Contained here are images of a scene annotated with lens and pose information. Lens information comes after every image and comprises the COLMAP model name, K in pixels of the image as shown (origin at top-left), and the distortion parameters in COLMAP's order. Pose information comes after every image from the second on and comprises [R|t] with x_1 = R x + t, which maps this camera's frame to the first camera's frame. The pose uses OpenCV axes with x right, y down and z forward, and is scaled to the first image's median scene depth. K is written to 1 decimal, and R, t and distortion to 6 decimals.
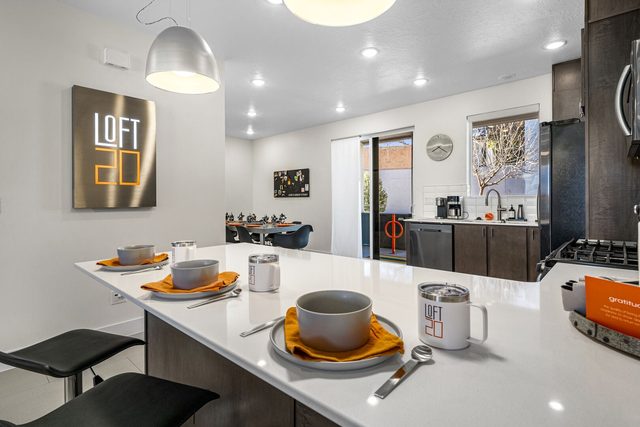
lens RADIAL K [[314.2, 0, 320.2], [0, 314.2, 214.6], [0, 0, 1]] dist [-0.001276, -0.001408]
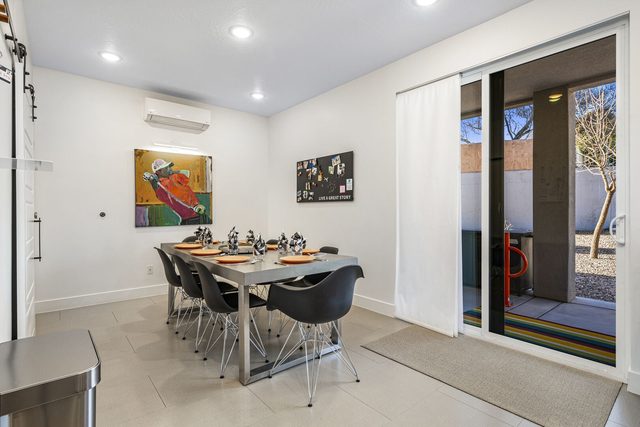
lens RADIAL K [[314.2, 0, 320.2], [0, 314.2, 214.6], [0, 0, 1]] dist [-0.001276, -0.001408]
pose [[0.991384, 0.008396, -0.130721, -0.019464], [-0.012677, 0.999409, -0.031957, -0.012412], [0.130376, 0.033339, 0.990904, 0.424023]]
